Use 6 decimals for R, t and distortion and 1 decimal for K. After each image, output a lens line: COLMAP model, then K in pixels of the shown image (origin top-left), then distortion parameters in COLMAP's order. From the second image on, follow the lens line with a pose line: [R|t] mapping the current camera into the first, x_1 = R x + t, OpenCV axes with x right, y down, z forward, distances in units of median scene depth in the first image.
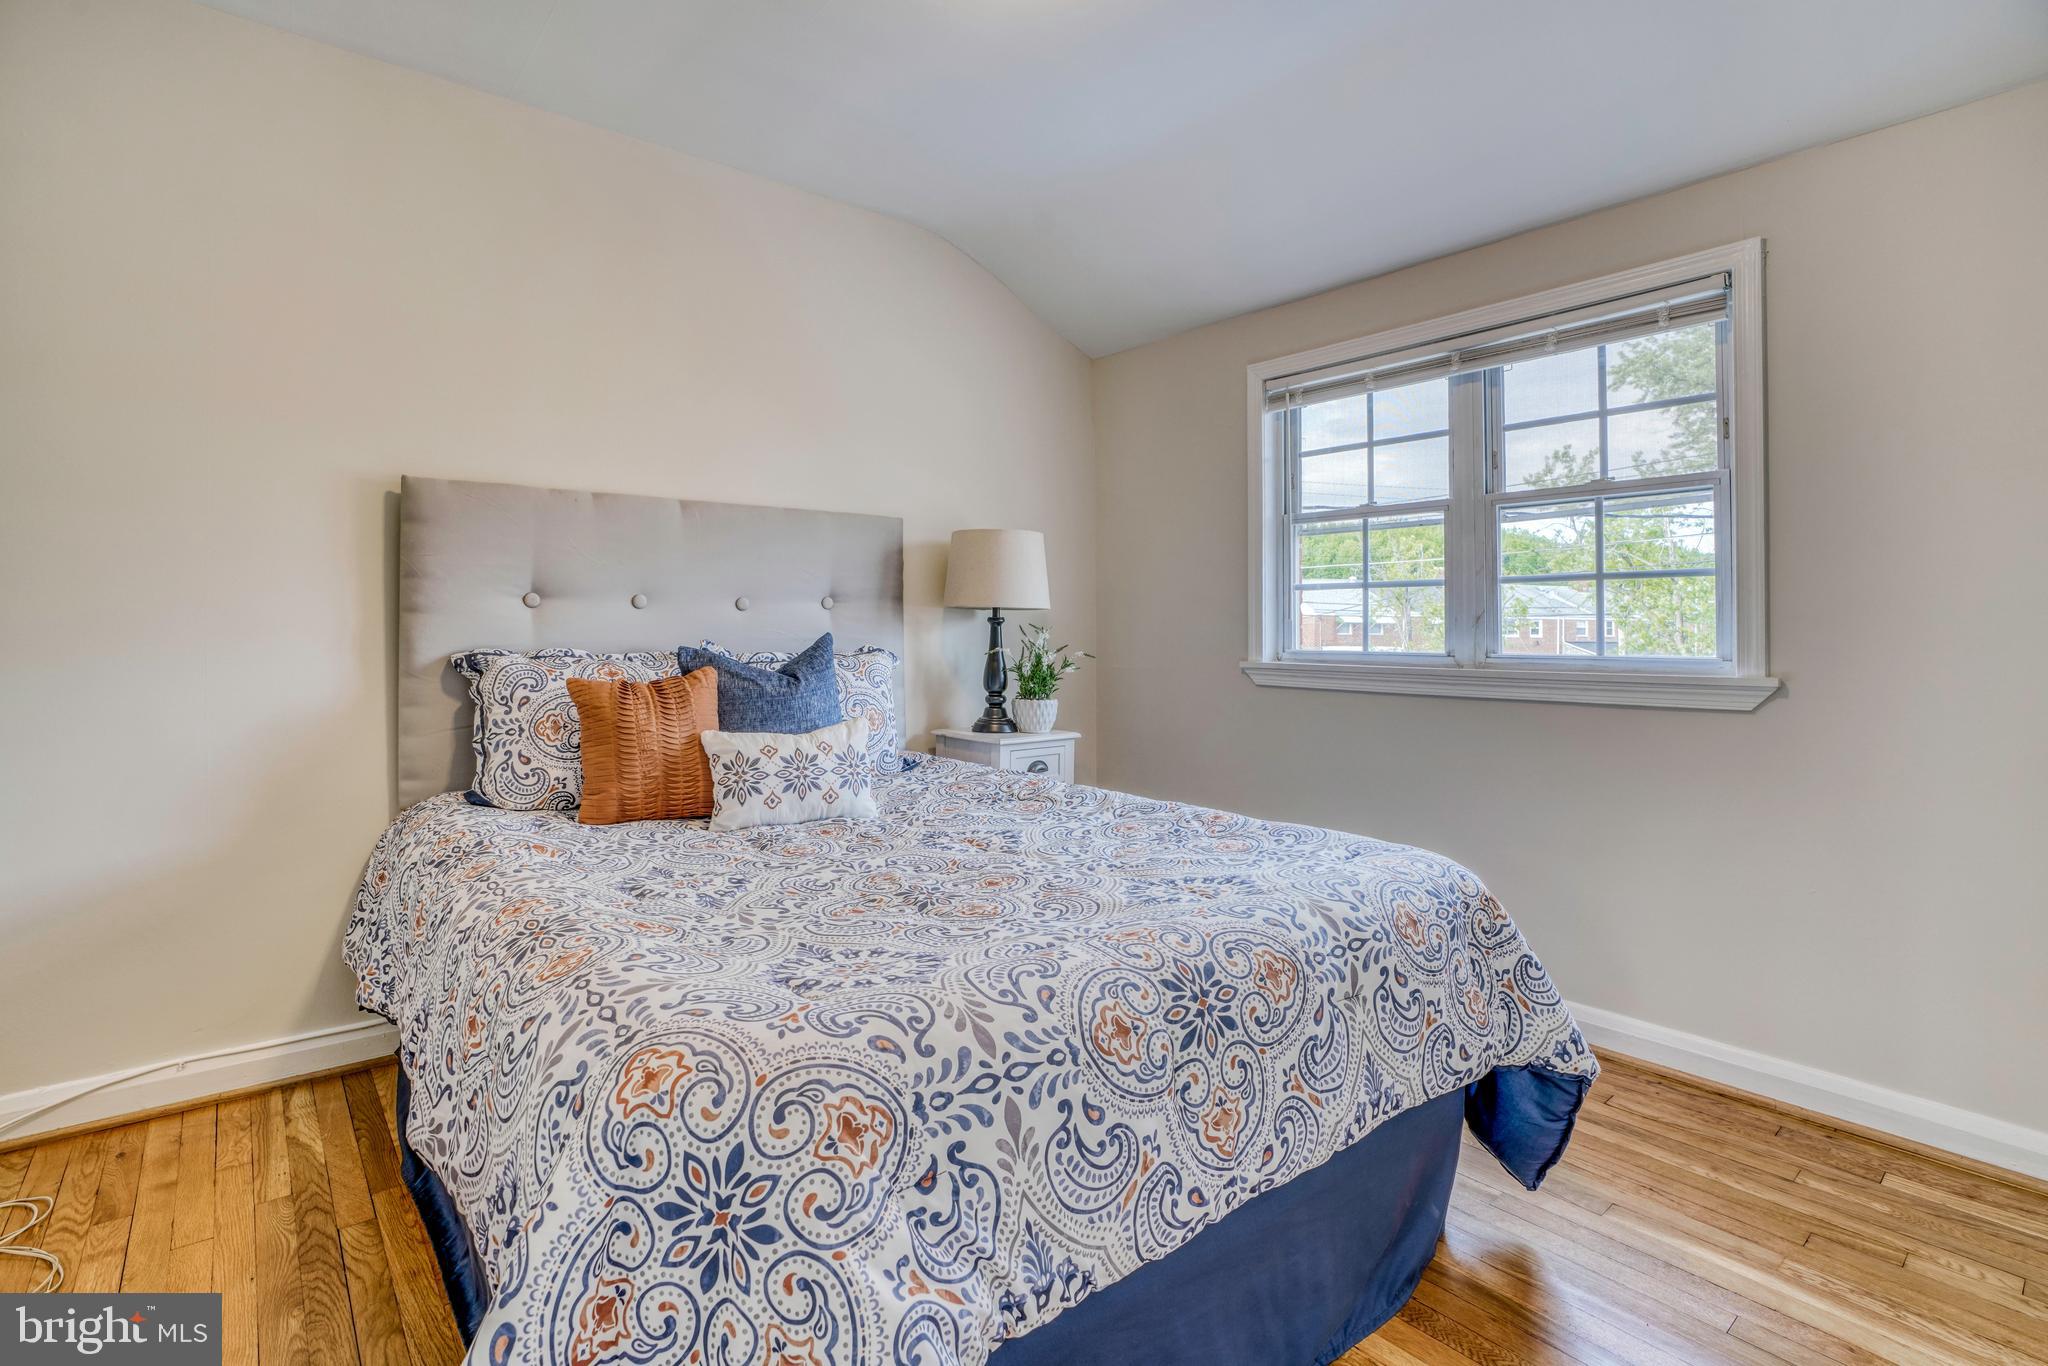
lens RADIAL K [[965.9, 0, 1003.2], [0, 965.9, 630.3], [0, 0, 1]] dist [-0.062808, 0.022133]
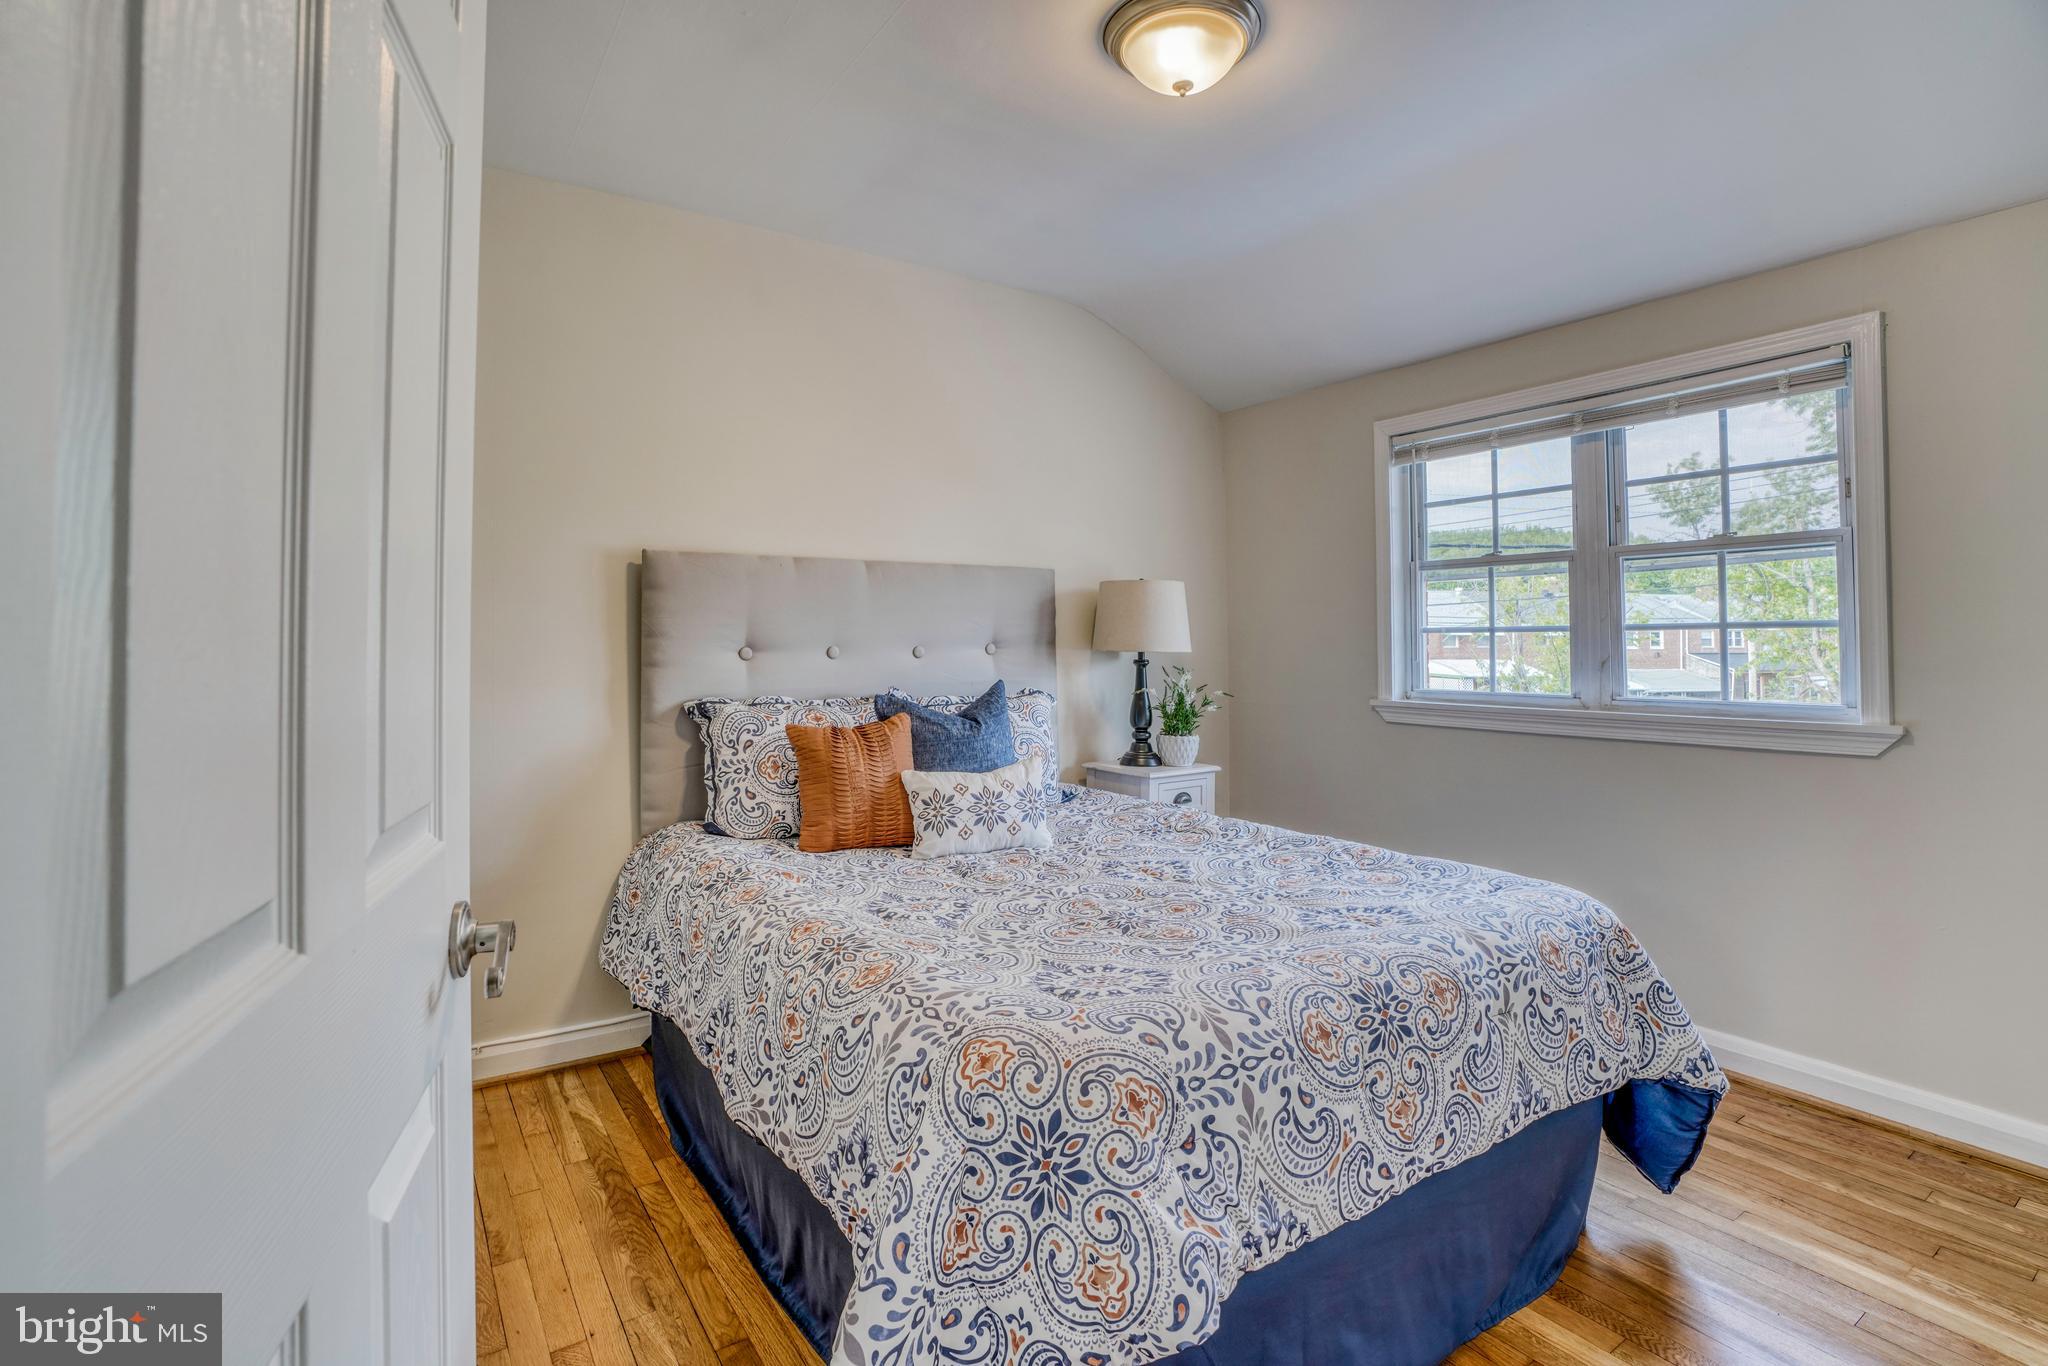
lens RADIAL K [[965.9, 0, 1005.7], [0, 965.9, 628.5], [0, 0, 1]] dist [-0.062808, 0.022133]
pose [[0.995691, -0.007550, -0.092421, -0.115340], [0.006161, 0.999864, -0.015309, -0.064893], [0.092524, 0.014674, 0.995602, -0.192241]]
